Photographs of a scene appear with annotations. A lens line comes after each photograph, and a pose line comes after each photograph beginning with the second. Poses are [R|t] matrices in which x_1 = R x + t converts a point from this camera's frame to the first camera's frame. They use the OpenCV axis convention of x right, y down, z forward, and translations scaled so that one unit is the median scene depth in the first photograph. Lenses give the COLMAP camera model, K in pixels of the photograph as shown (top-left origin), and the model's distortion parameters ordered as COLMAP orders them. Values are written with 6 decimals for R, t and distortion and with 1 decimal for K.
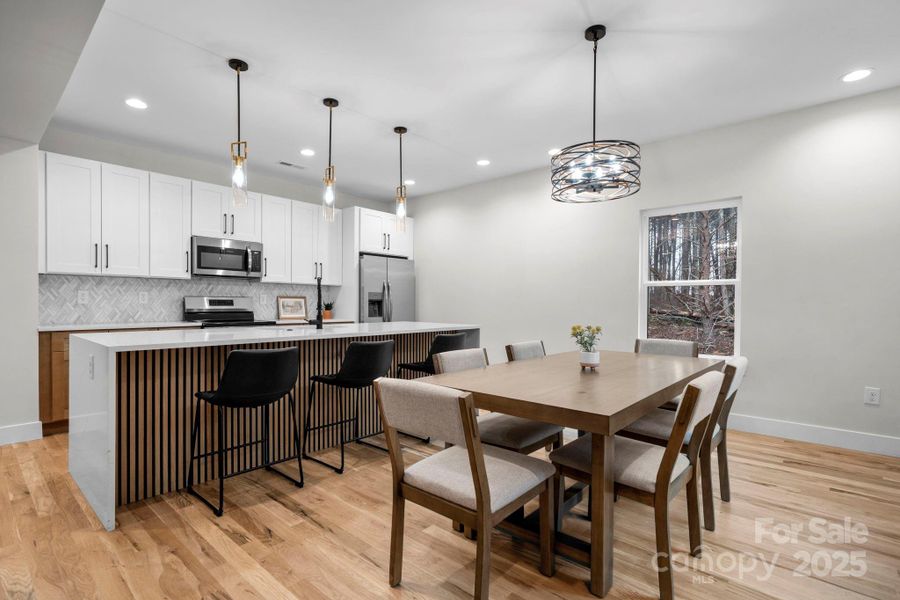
lens RADIAL K [[437.8, 0, 450.0], [0, 437.8, 306.6], [0, 0, 1]] dist [-0.000508, -0.000086]
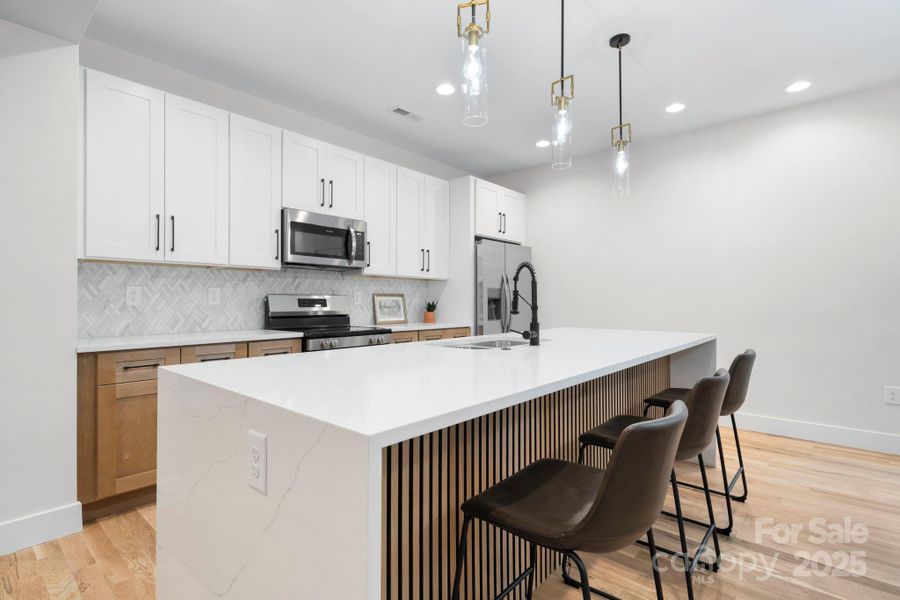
lens RADIAL K [[440.8, 0, 450.0], [0, 440.8, 300.0], [0, 0, 1]] dist [0.002121, 0.000344]
pose [[0.999977, -0.004848, 0.004658, -0.322975], [0.004896, 0.999935, -0.010336, -0.005605], [-0.004608, 0.010359, 0.999936, 0.292351]]
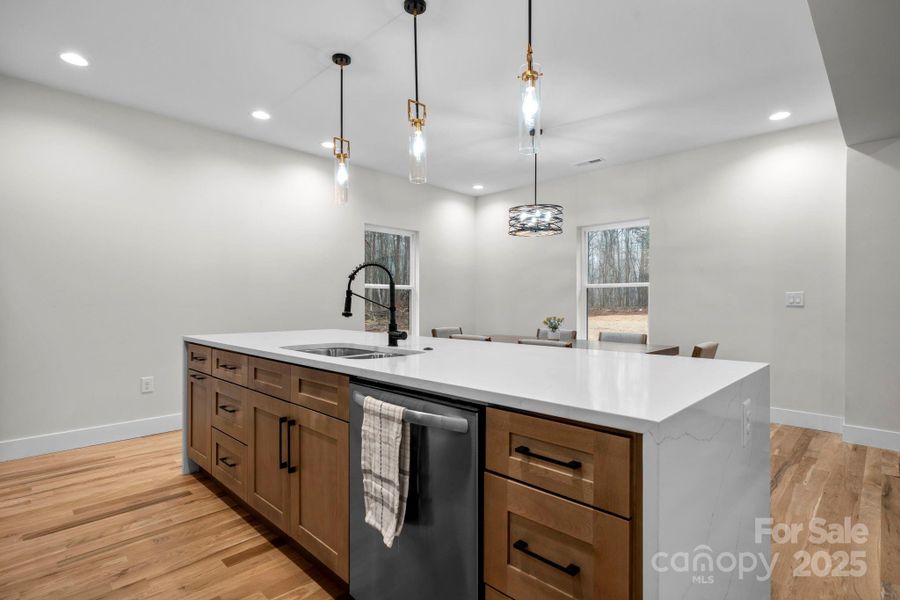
lens RADIAL K [[440.8, 0, 450.0], [0, 440.8, 300.0], [0, 0, 1]] dist [0.002121, 0.000344]
pose [[0.054191, 0.000012, 0.998531, -0.706602], [0.007758, 0.999970, -0.000433, -0.010220], [-0.998500, 0.007770, 0.054189, 0.680006]]
